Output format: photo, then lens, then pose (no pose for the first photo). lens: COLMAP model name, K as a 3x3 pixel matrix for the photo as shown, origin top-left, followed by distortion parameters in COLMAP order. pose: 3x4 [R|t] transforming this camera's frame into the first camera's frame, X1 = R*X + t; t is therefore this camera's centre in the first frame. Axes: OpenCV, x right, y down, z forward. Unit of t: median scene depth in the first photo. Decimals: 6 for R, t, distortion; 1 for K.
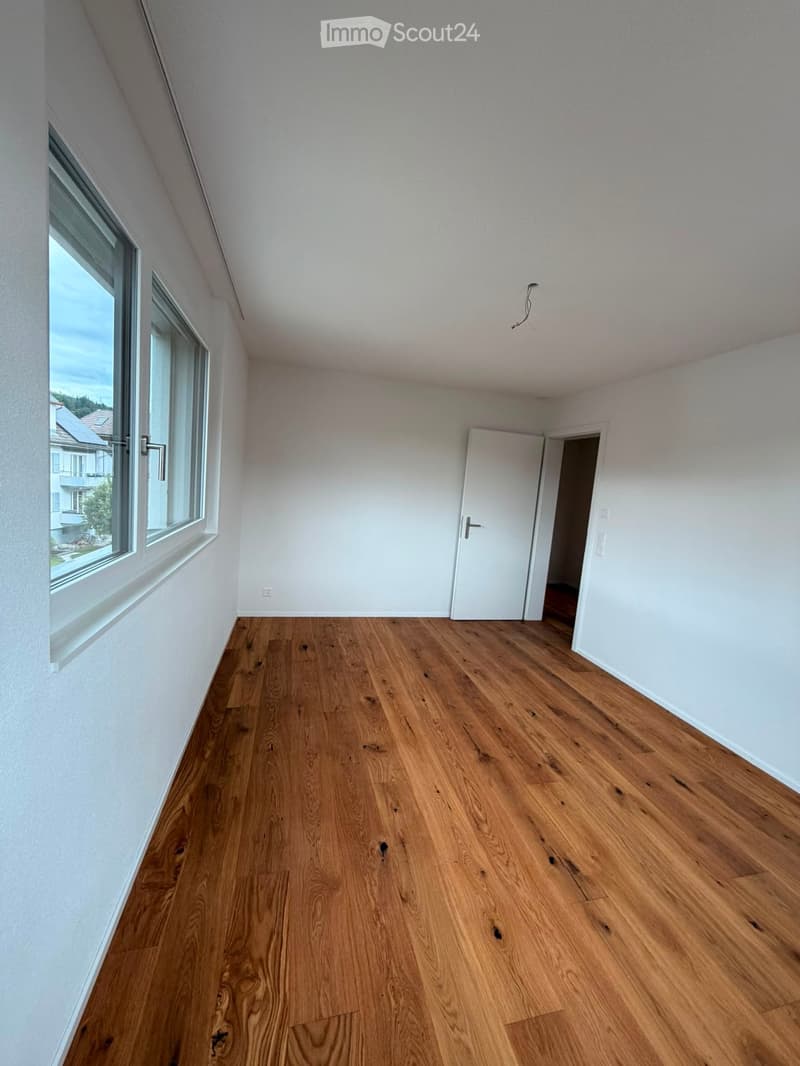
lens RADIAL K [[426.1, 0, 401.0], [0, 426.1, 532.1], [0, 0, 1]] dist [-0.003764, -0.000395]
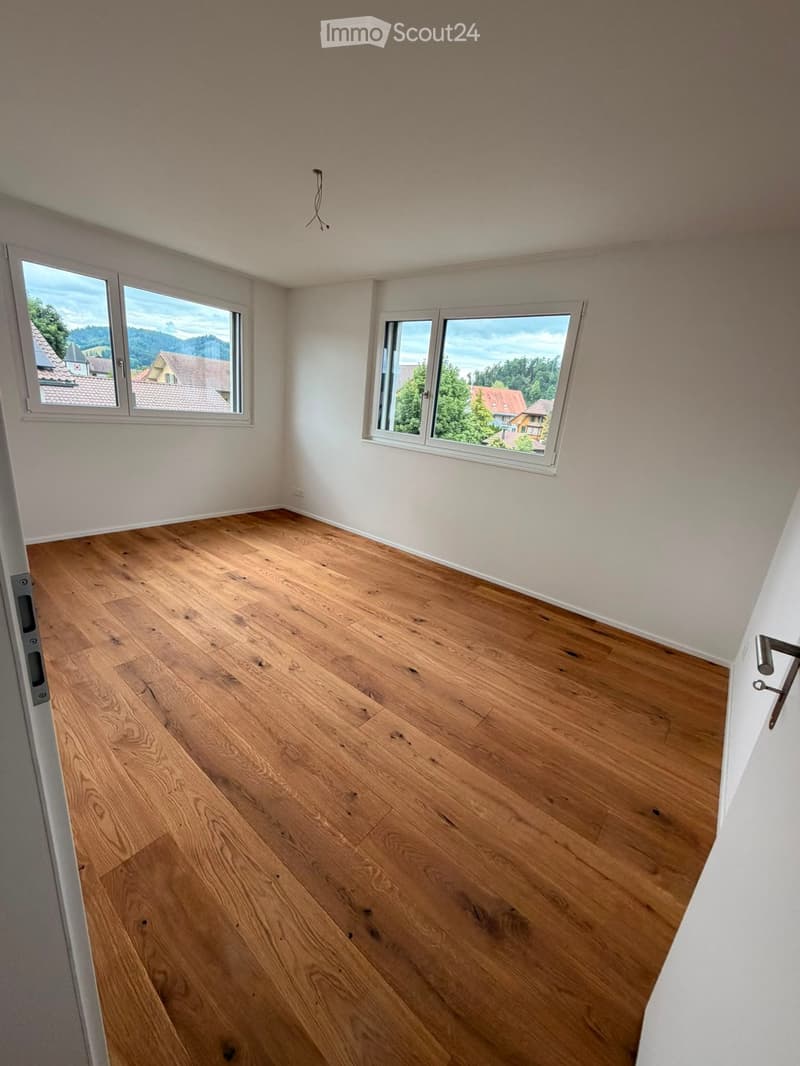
lens RADIAL K [[426.1, 0, 398.2], [0, 426.1, 531.0], [0, 0, 1]] dist [-0.003764, -0.000395]
pose [[-0.786624, 0.013290, -0.617289, 0.709173], [-0.233542, 0.919086, 0.317394, -0.138919], [0.571560, 0.393833, -0.719872, 1.922831]]
